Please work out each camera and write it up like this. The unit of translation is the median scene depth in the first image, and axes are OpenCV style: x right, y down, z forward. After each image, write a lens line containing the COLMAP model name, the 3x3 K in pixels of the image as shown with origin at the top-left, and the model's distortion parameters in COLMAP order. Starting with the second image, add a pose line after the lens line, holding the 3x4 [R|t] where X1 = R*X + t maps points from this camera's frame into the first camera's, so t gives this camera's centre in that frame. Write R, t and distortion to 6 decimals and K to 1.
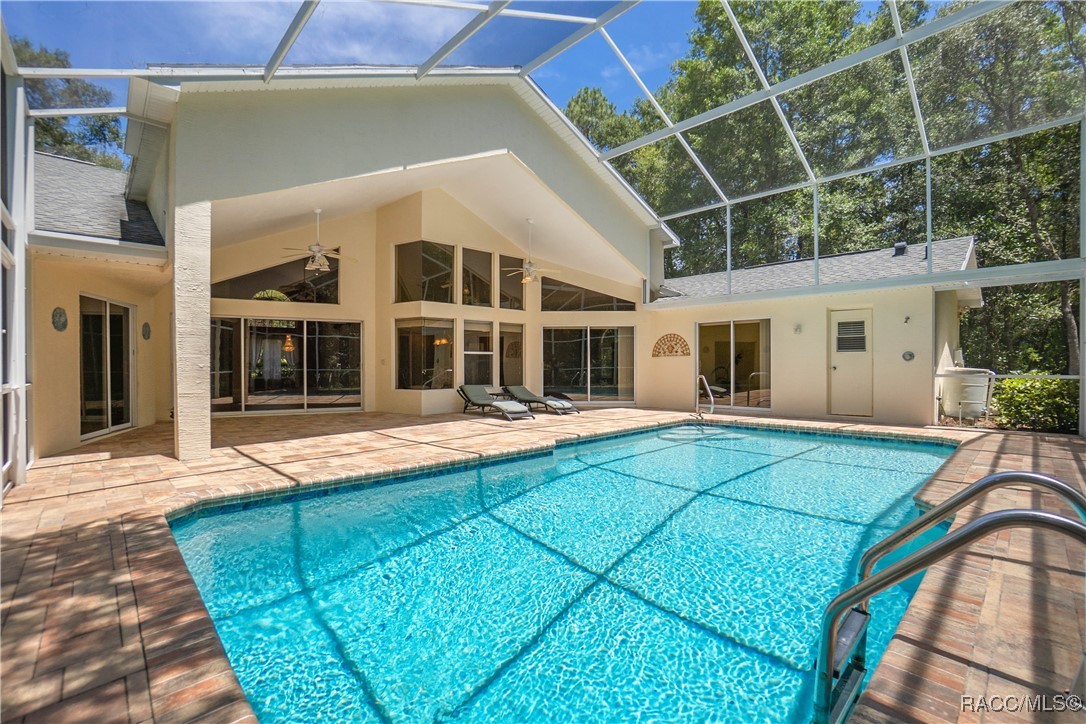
lens RADIAL K [[490.5, 0, 539.3], [0, 490.5, 367.5], [0, 0, 1]] dist [-0.061284, 0.022049]
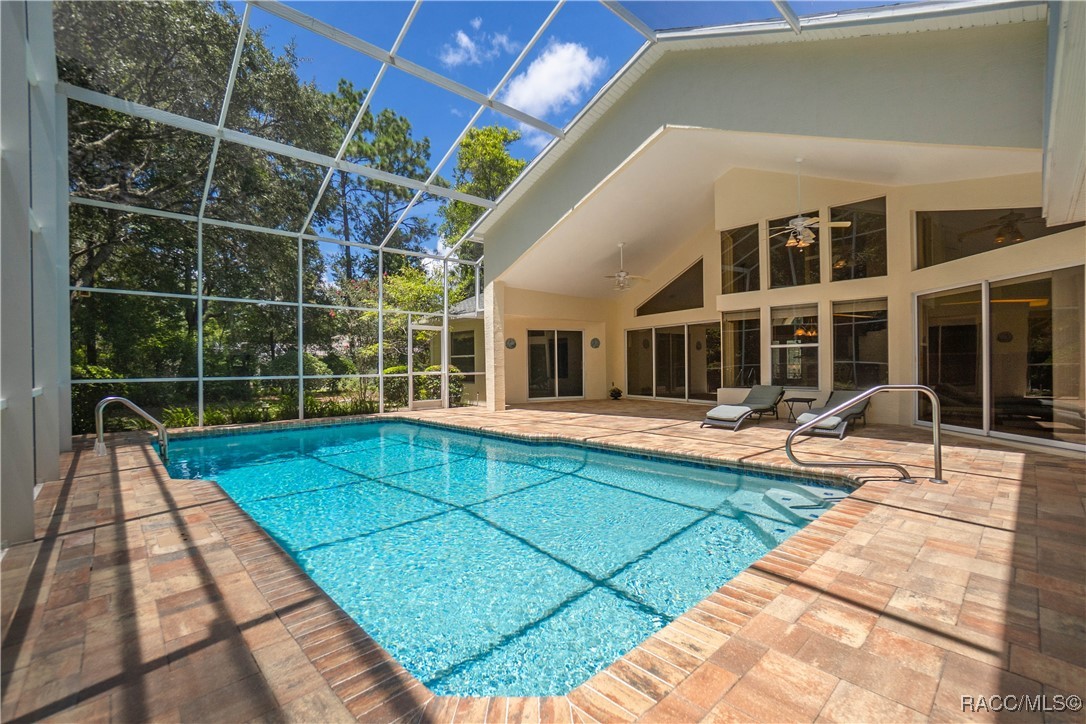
lens RADIAL K [[490.5, 0, 539.3], [0, 490.5, 367.5], [0, 0, 1]] dist [-0.061284, 0.022049]
pose [[-0.022969, 0.009250, -0.999693, 0.668476], [0.007052, 0.999934, 0.009090, -0.005159], [0.999711, -0.006841, -0.023033, 0.618022]]
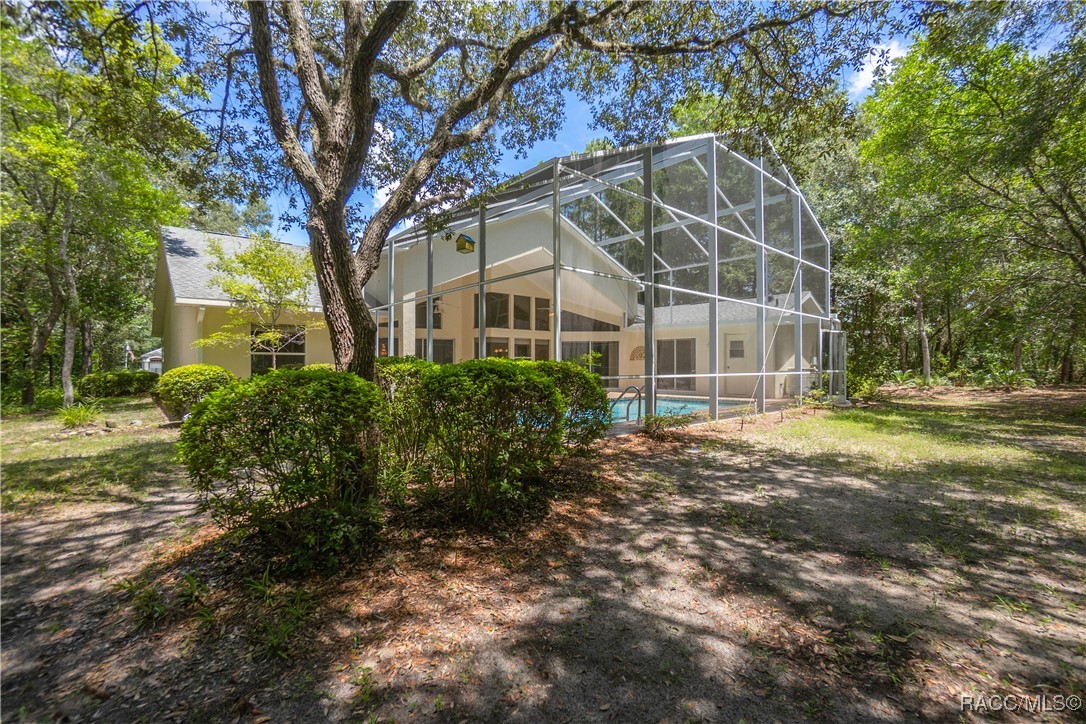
lens RADIAL K [[482.1, 0, 541.9], [0, 482.1, 368.7], [0, 0, 1]] dist [-0.064344, 0.023799]
pose [[0.999065, 0.005094, -0.042923, 0.011507], [-0.005158, 0.999986, -0.001377, 0.010234], [0.042916, 0.001597, 0.999077, -0.637347]]
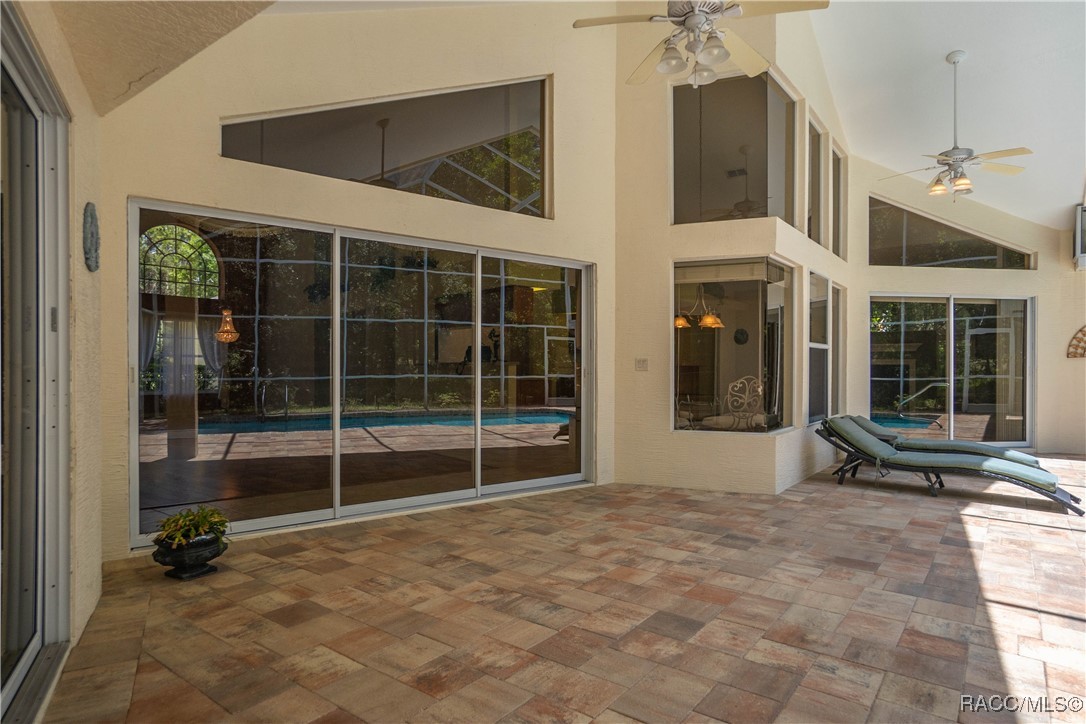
lens RADIAL K [[635.8, 0, 543.0], [0, 635.8, 362.0], [0, 0, 1]] dist [0.001682, 0.000677]
pose [[0.987442, 0.007416, 0.157809, -0.475429], [-0.005042, 0.999868, -0.015441, -0.004456], [-0.157902, 0.014451, 0.987349, 0.462011]]
